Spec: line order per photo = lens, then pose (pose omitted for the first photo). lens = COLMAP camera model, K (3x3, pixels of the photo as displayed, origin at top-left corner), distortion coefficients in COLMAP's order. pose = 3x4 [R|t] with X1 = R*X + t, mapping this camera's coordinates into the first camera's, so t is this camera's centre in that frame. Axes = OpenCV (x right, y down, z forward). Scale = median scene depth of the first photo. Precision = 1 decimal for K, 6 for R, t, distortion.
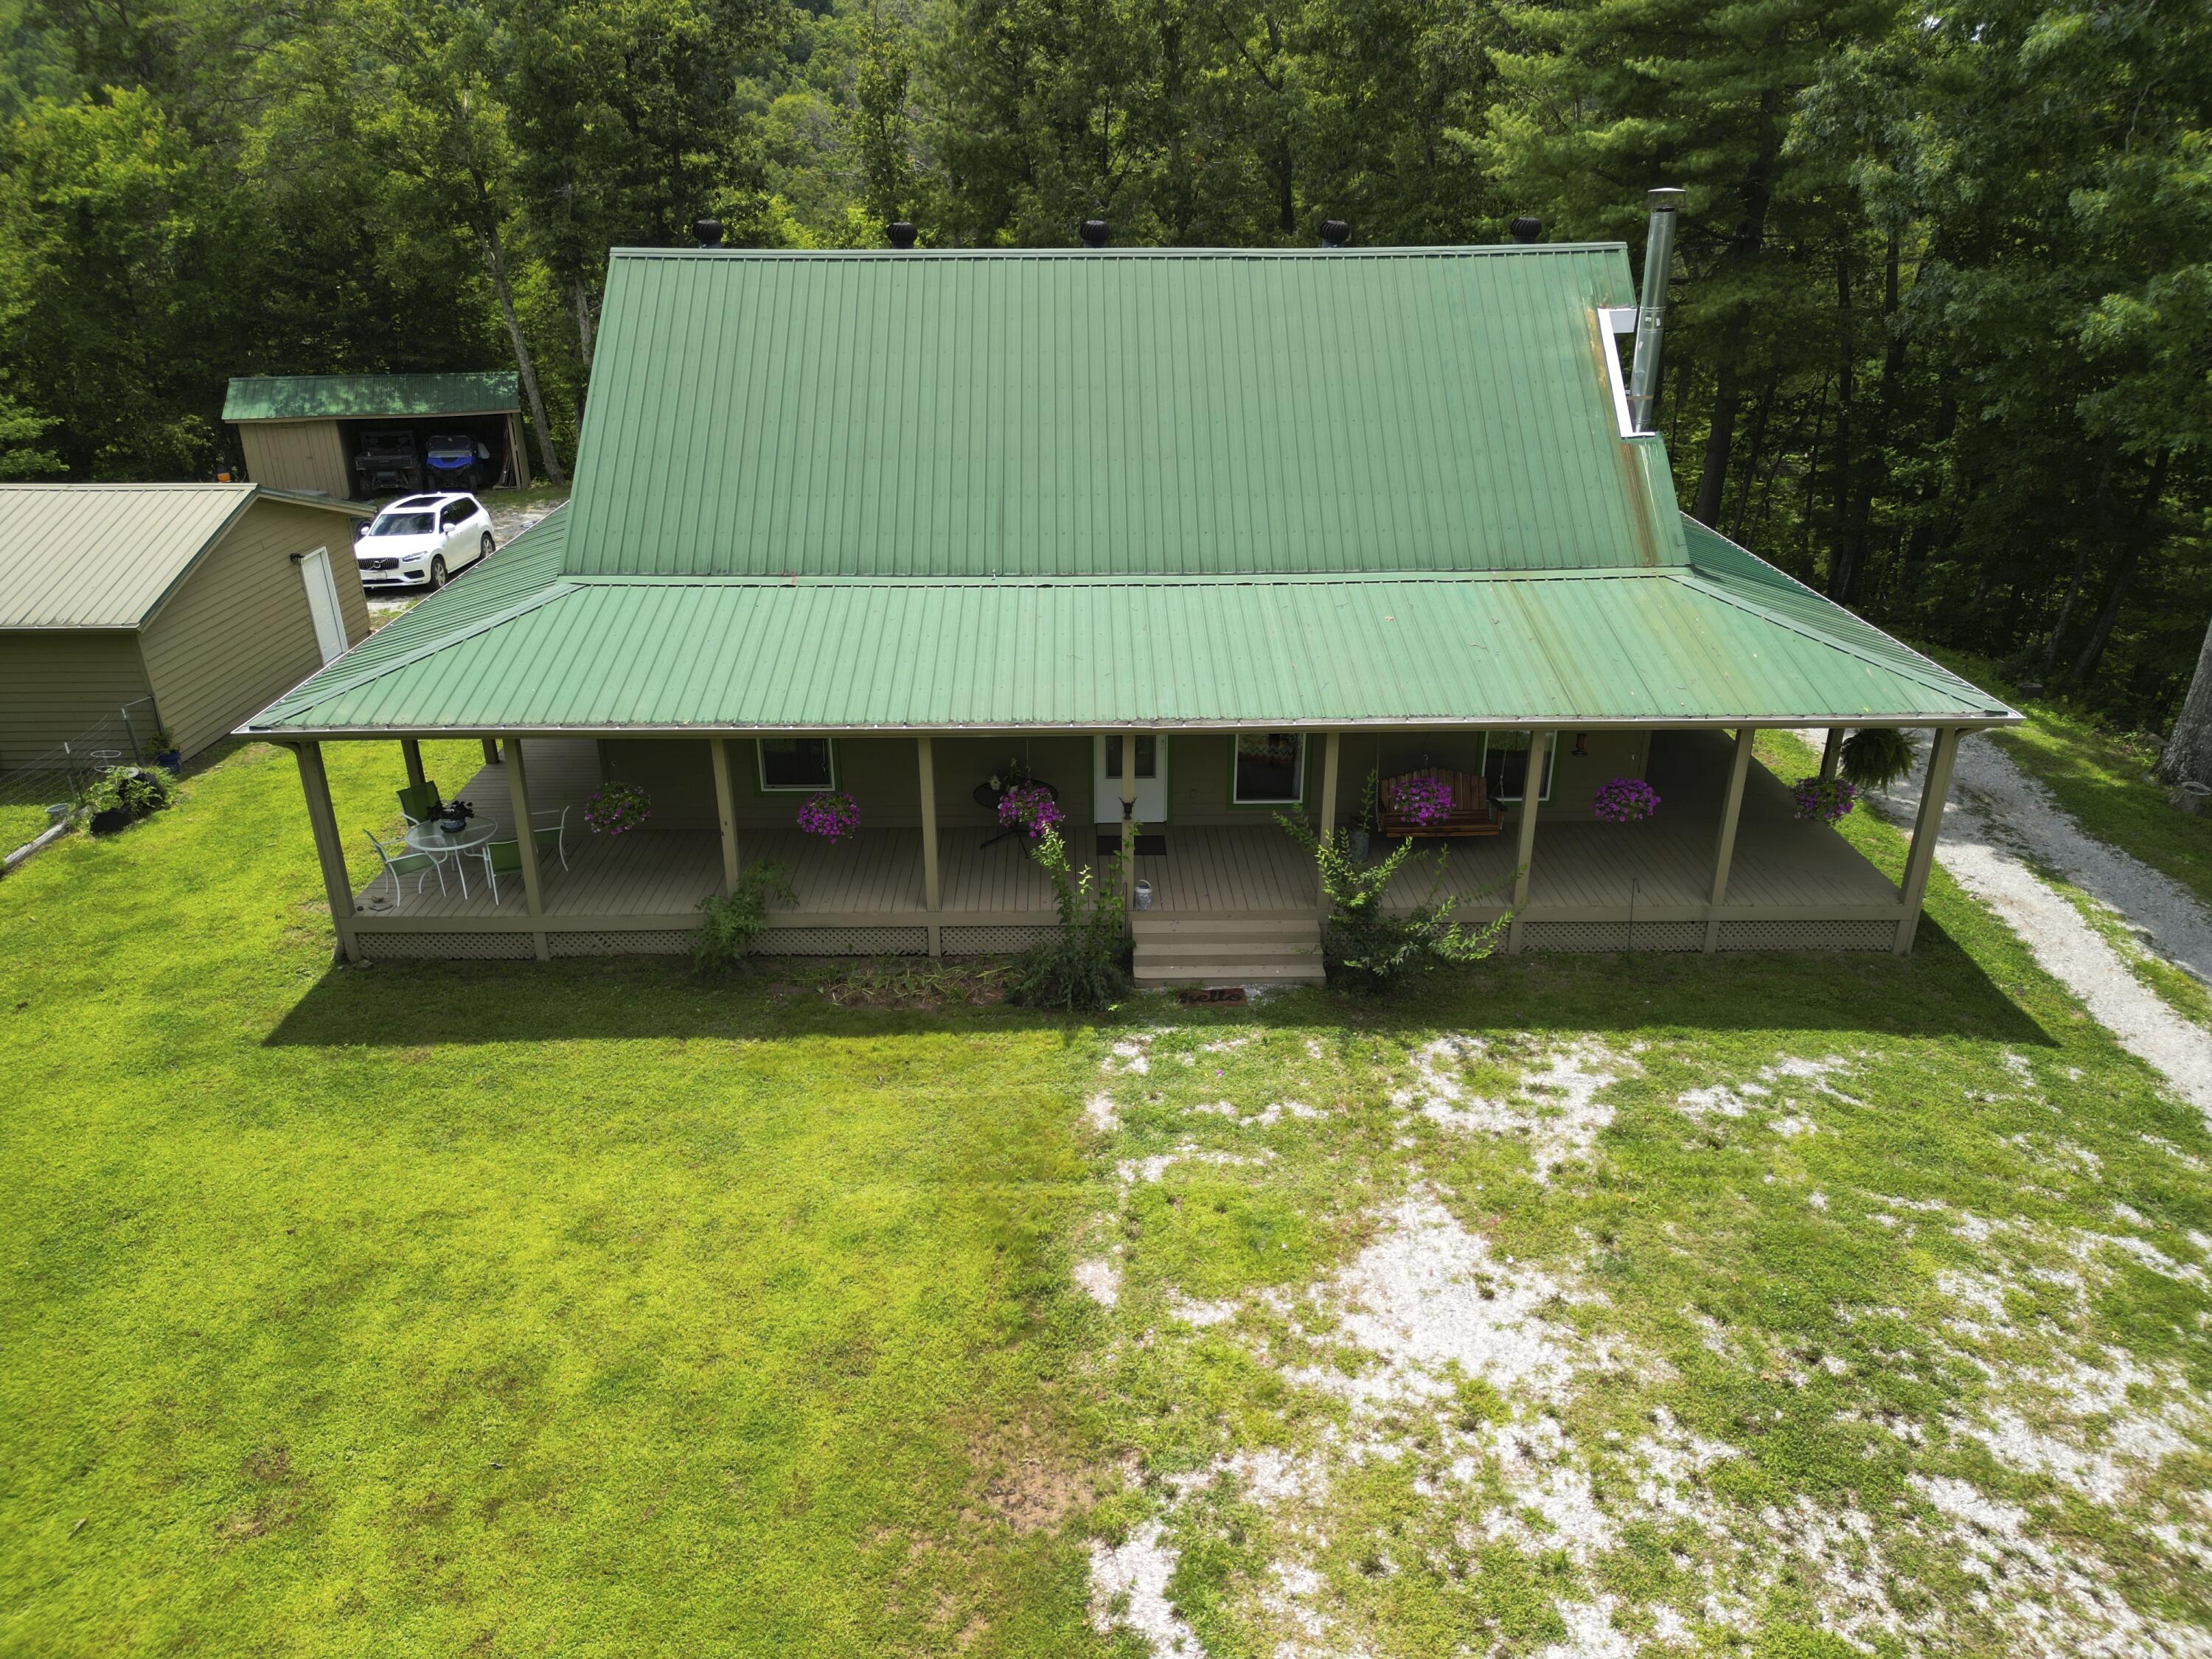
lens RADIAL K [[1571.9, 0, 1096.7], [0, 1571.9, 830.0], [0, 0, 1]] dist [0.033830, -0.006232]
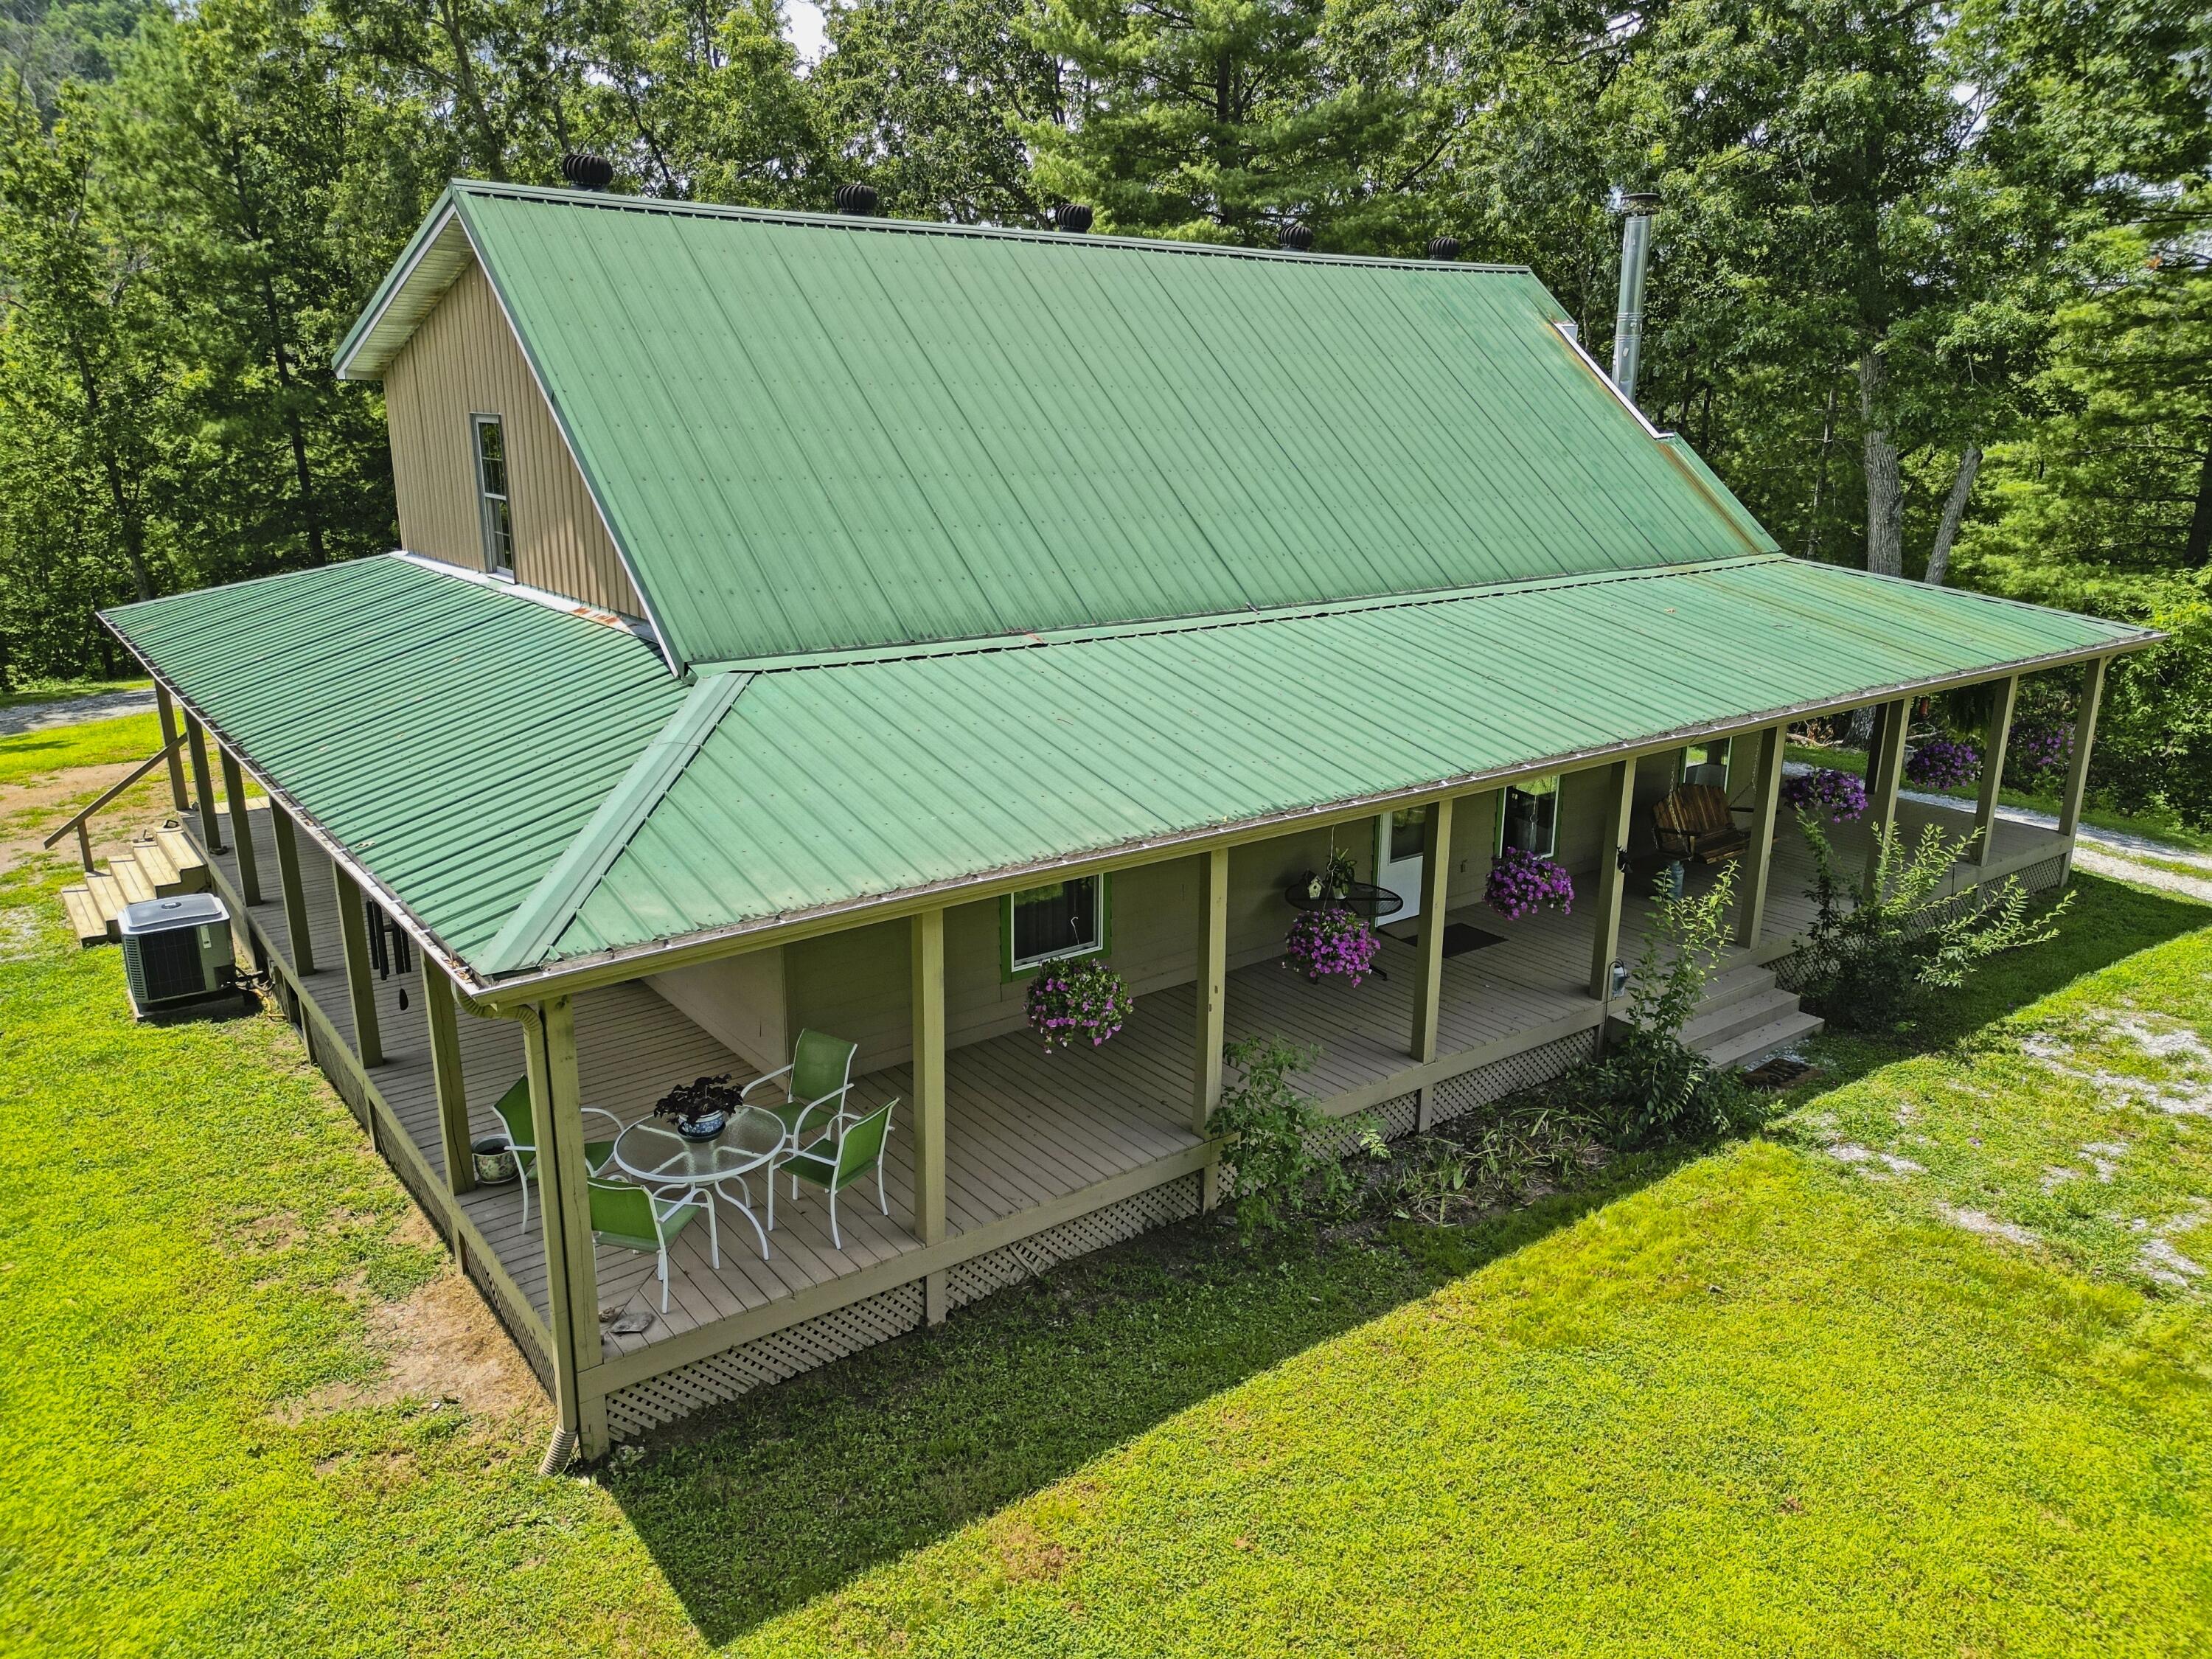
lens RADIAL K [[1571.9, 0, 1111.8], [0, 1571.9, 842.0], [0, 0, 1]] dist [0.033830, -0.006232]
pose [[0.805631, -0.157307, 0.571151, -0.753866], [0.234678, 0.969972, -0.063872, -0.038110], [-0.543953, 0.185494, 0.818356, 0.636598]]
